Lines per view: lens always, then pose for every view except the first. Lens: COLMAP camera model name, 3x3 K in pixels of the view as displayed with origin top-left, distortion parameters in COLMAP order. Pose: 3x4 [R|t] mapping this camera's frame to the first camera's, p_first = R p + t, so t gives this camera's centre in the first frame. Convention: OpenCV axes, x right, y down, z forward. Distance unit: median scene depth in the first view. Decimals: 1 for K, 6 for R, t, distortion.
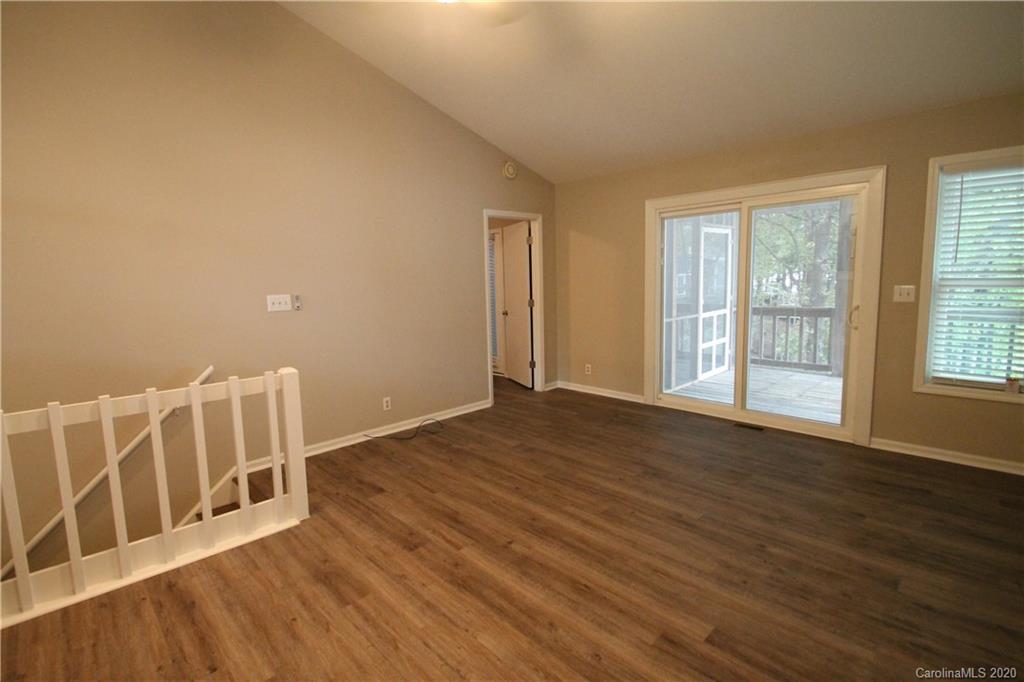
lens RADIAL K [[481.9, 0, 512.1], [0, 481.9, 334.8], [0, 0, 1]] dist [0.017452, -0.020065]
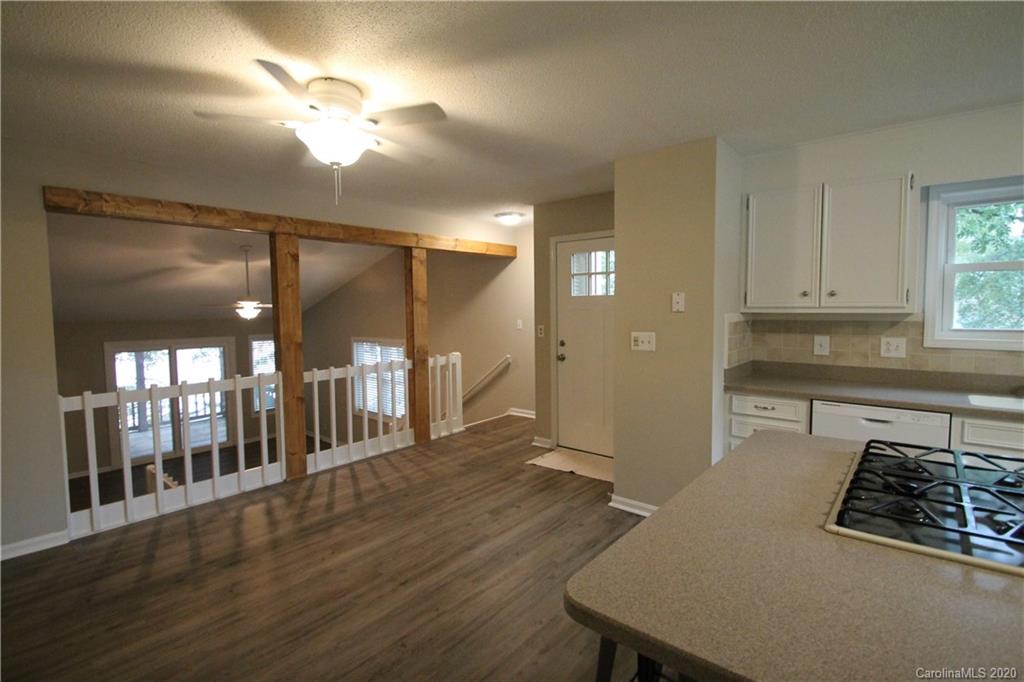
lens RADIAL K [[481.9, 0, 512.1], [0, 481.9, 334.8], [0, 0, 1]] dist [0.017452, -0.020065]
pose [[-0.095397, -0.031431, 0.994943, -2.451804], [0.129528, 0.990612, 0.043713, -0.339761], [-0.986976, 0.133043, -0.090431, -0.316937]]
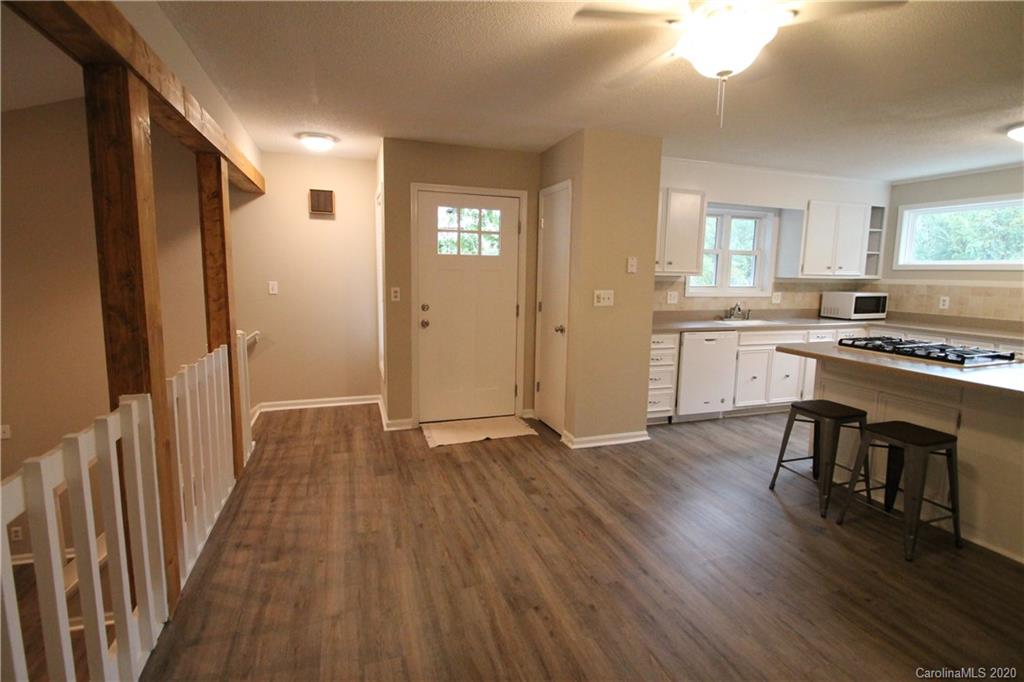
lens RADIAL K [[483.7, 0, 512.9], [0, 483.7, 332.7], [0, 0, 1]] dist [0.018304, -0.020359]
pose [[-0.907531, -0.038772, 0.418192, -1.684510], [0.057192, 0.975045, 0.214513, -0.440625], [-0.416073, 0.218594, -0.882666, 0.566776]]
